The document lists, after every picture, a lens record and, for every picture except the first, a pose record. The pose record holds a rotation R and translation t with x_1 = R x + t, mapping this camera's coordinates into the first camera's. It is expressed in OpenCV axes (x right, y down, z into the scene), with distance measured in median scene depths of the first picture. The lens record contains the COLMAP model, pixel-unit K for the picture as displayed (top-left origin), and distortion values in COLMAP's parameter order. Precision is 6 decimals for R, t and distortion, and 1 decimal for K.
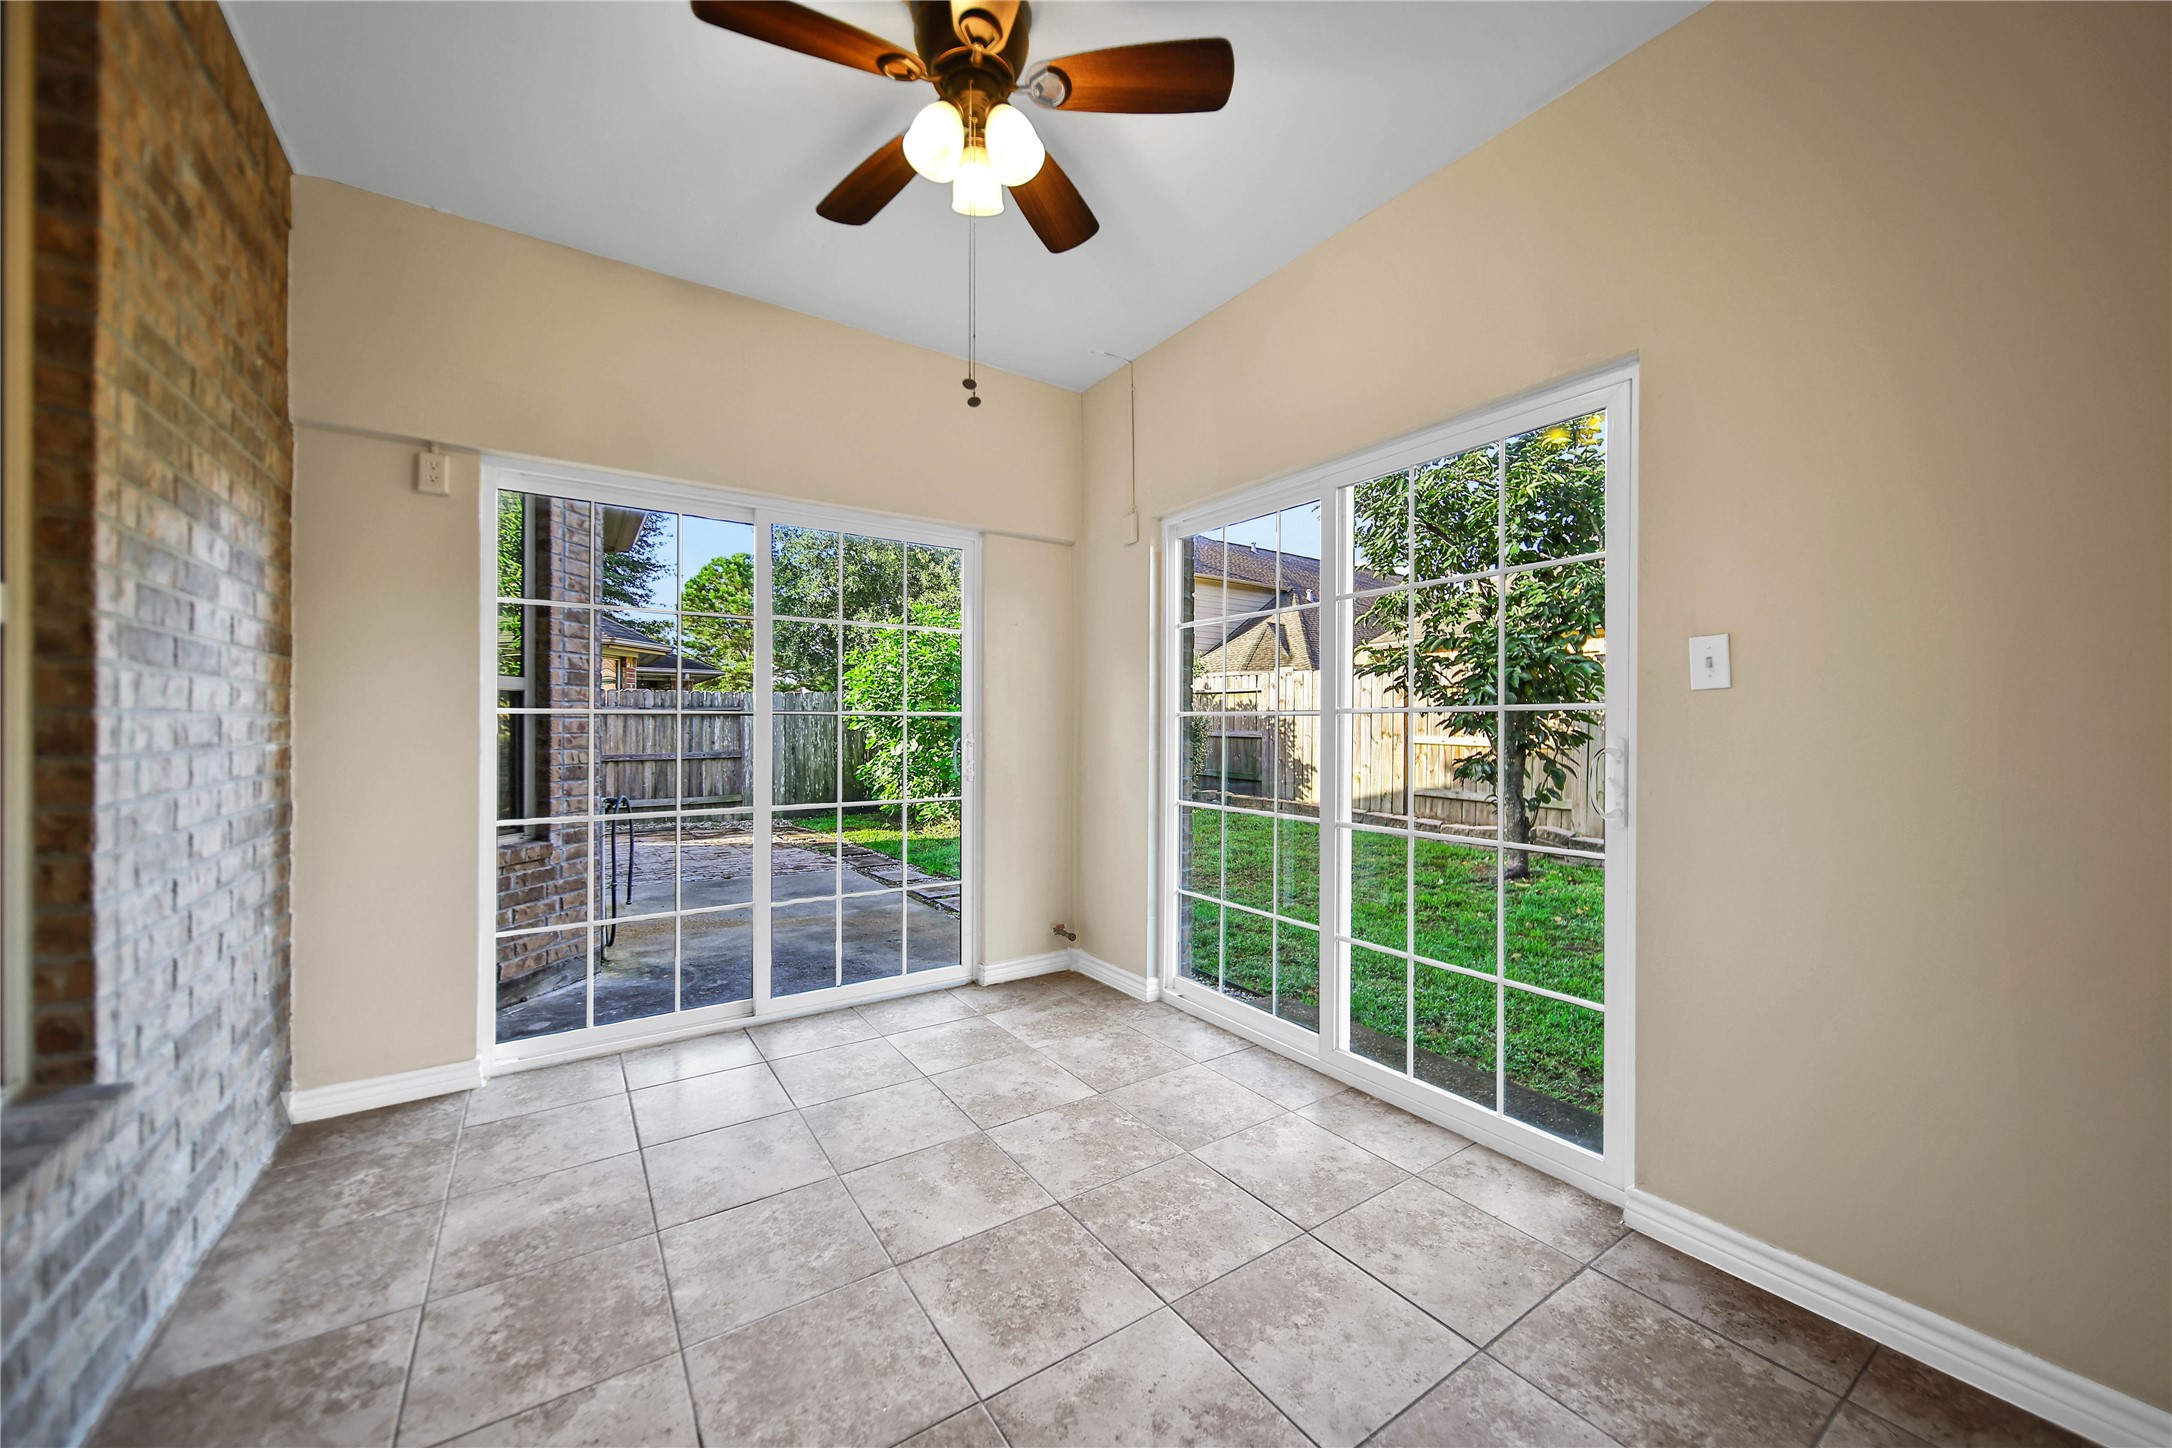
lens RADIAL K [[775.5, 0, 1093.6], [0, 775.5, 736.3], [0, 0, 1]] dist [0.001132, -0.001622]
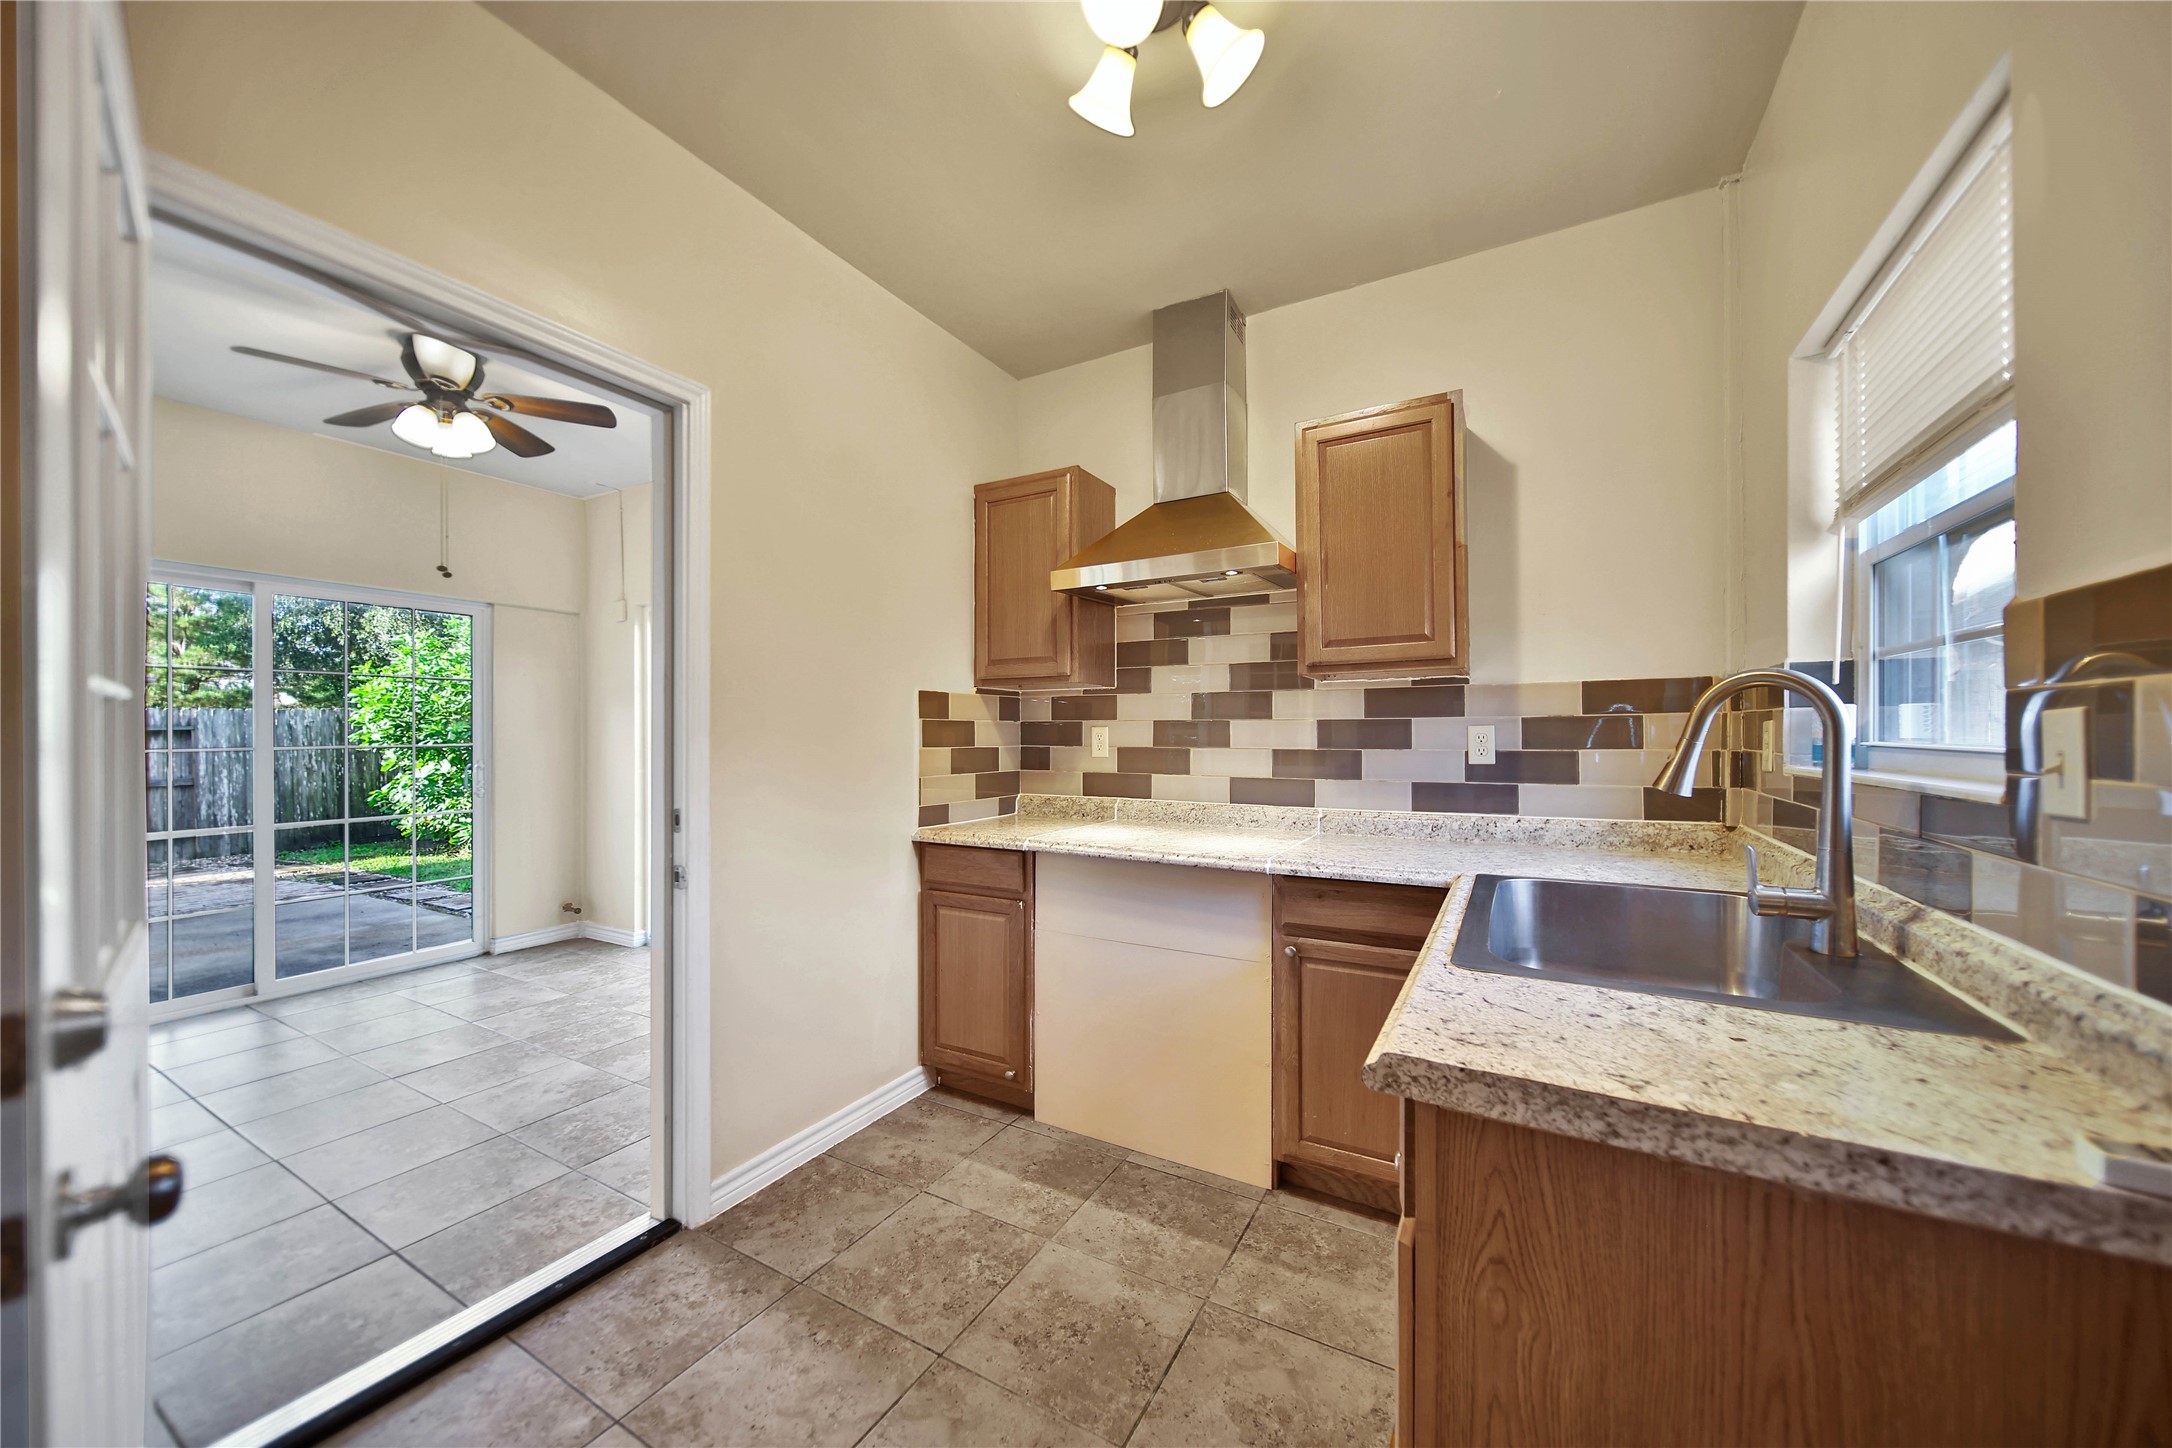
lens RADIAL K [[775.5, 0, 1093.6], [0, 775.5, 736.3], [0, 0, 1]] dist [0.001132, -0.001622]
pose [[0.899241, -0.011329, 0.437307, 0.213176], [0.015338, 0.999866, -0.005636, -0.022546], [-0.437185, 0.011775, 0.899294, -0.660585]]
